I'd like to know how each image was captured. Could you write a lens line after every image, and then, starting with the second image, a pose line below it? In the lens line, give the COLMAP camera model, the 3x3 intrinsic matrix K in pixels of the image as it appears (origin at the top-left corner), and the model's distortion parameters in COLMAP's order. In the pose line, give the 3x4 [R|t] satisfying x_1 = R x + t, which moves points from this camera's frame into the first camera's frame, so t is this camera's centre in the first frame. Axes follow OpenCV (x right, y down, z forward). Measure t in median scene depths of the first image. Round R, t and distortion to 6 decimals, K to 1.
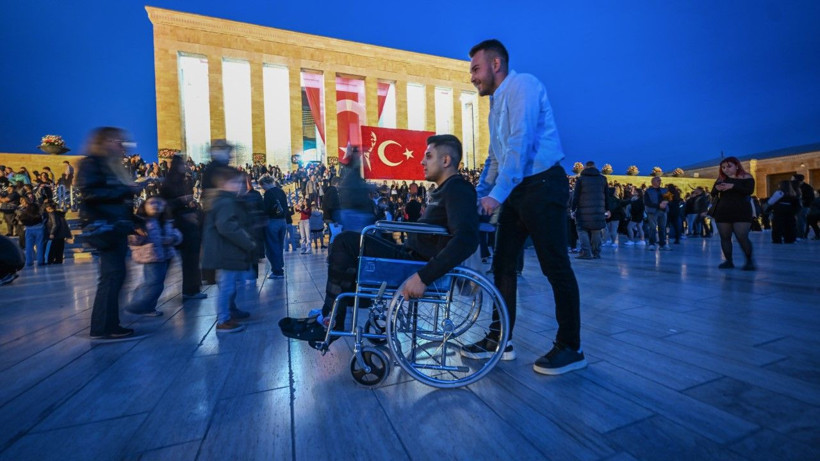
lens RADIAL K [[322.9, 0, 407.9], [0, 322.9, 230.6], [0, 0, 1]] dist [-0.001428, 0.000032]
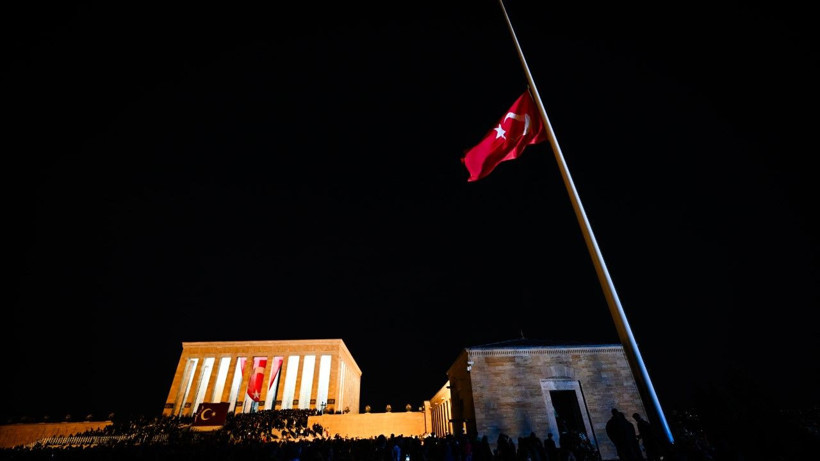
lens RADIAL K [[324.3, 0, 406.5], [0, 324.3, 231.0], [0, 0, 1]] dist [0.000041, 0.000128]
pose [[0.945370, -0.167489, -0.279683, 1.580350], [-0.005734, 0.849250, -0.527959, -0.076939], [0.325948, 0.500721, 0.801896, -0.853504]]
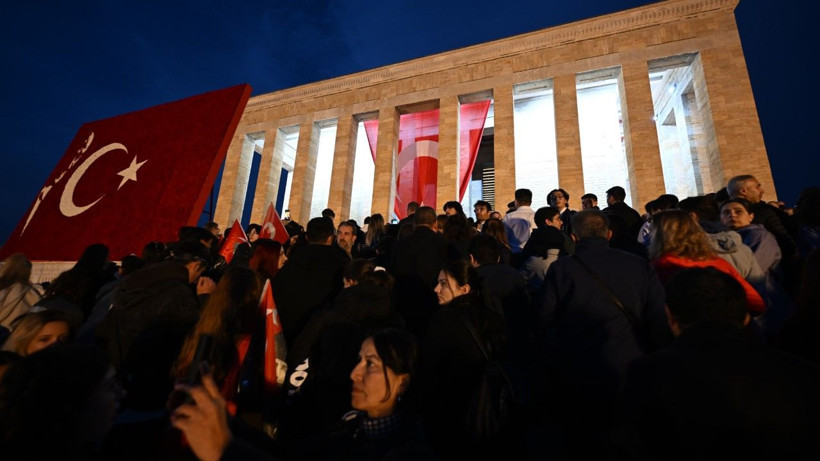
lens RADIAL K [[330.0, 0, 407.8], [0, 330.0, 231.0], [0, 0, 1]] dist [-0.000077, 0.000156]
pose [[0.748415, -0.087034, -0.657496, 0.246992], [-0.085676, 0.970359, -0.225972, -0.090236], [0.657674, 0.225452, 0.718774, 0.625077]]
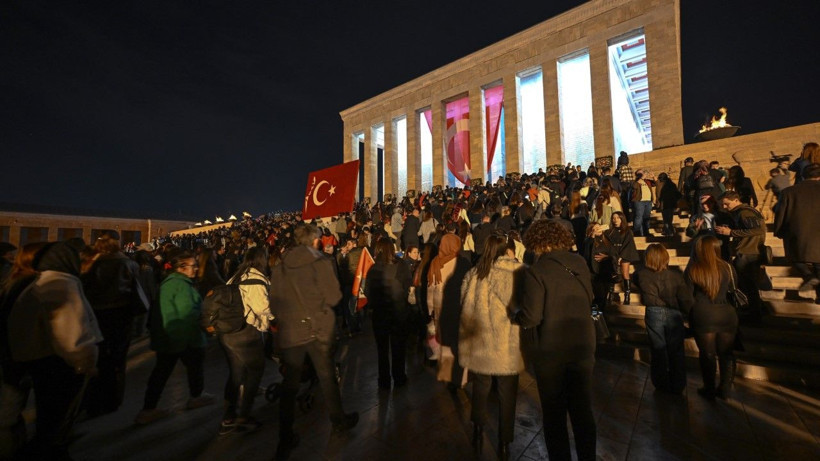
lens RADIAL K [[330.0, 0, 407.8], [0, 330.0, 231.0], [0, 0, 1]] dist [-0.000077, 0.000156]
pose [[0.491892, -0.034077, -0.869989, 0.644405], [-0.013520, 0.998814, -0.046767, -0.044357], [0.870551, 0.034766, 0.490848, 0.461023]]
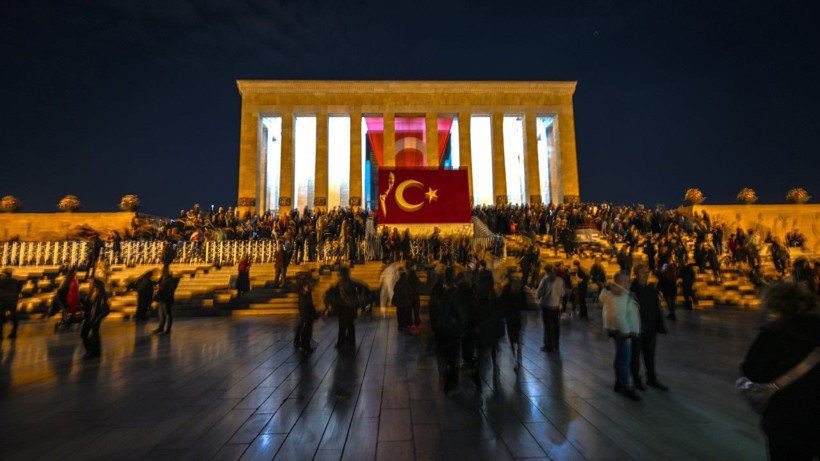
lens RADIAL K [[322.9, 0, 407.9], [0, 322.9, 230.6], [0, 0, 1]] dist [-0.001428, 0.000032]
pose [[0.947287, -0.014689, -0.320050, 0.138899], [-0.017754, 0.995007, -0.098217, -0.035743], [0.319894, 0.098722, 0.942296, 0.117516]]
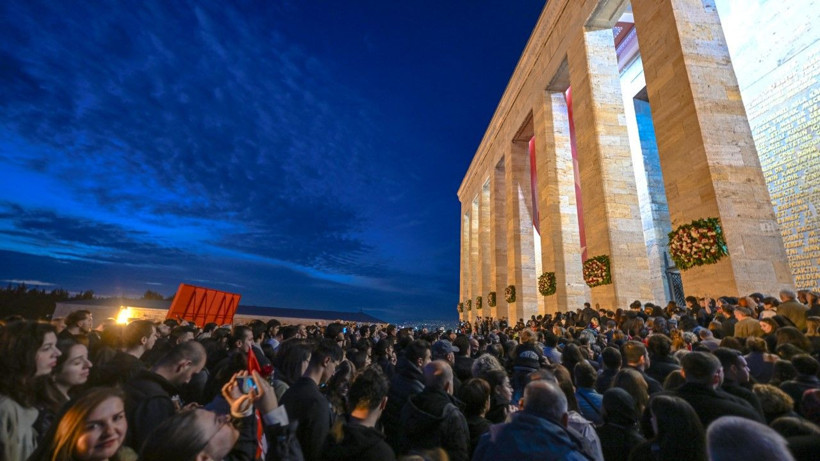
lens RADIAL K [[322.9, 0, 407.9], [0, 322.9, 230.6], [0, 0, 1]] dist [-0.001428, 0.000032]
pose [[-0.311299, -0.259338, -0.914241, 0.359693], [-0.061524, 0.965525, -0.252936, -0.184737], [0.948318, -0.022491, -0.316522, 1.084545]]
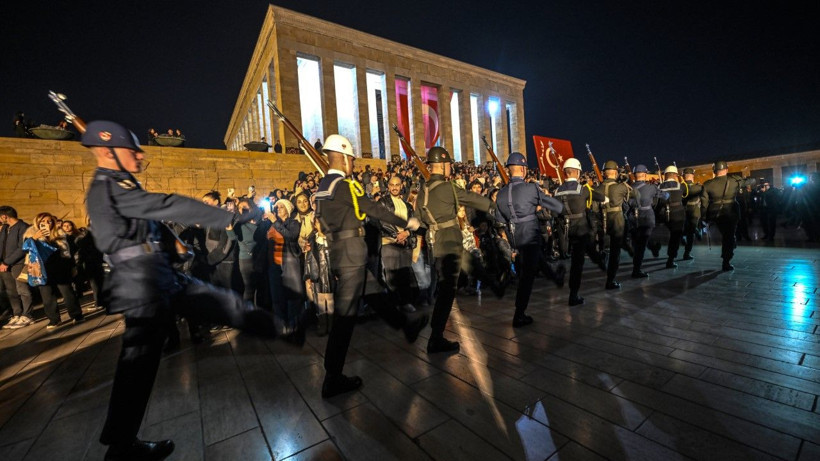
lens RADIAL K [[322.9, 0, 407.9], [0, 322.9, 230.6], [0, 0, 1]] dist [-0.001428, 0.000032]
pose [[0.971571, -0.039642, 0.233406, -0.586366], [0.036930, 0.999190, 0.015977, 0.005294], [-0.233851, -0.006903, 0.972248, -0.073629]]
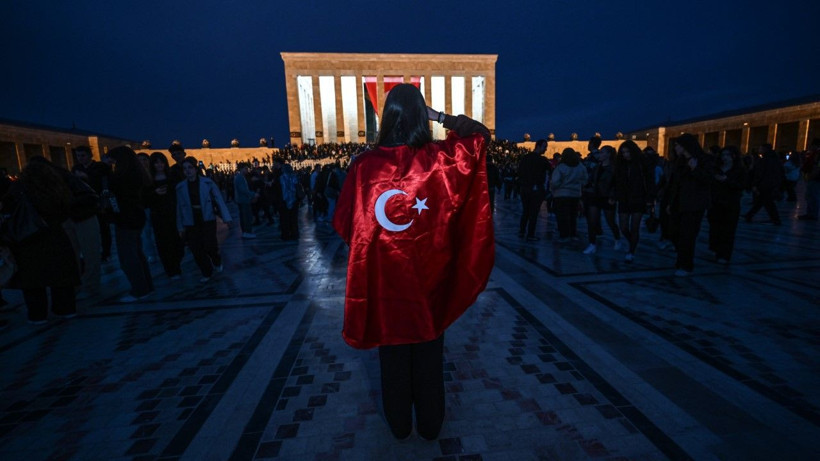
lens RADIAL K [[353.7, 0, 419.5], [0, 353.7, 230.9], [0, 0, 1]] dist [-0.000569, -0.000004]
pose [[0.971584, 0.040545, -0.233197, 0.411050], [-0.004378, 0.988129, 0.153561, -0.005440], [0.236655, -0.148177, 0.960228, -0.792506]]
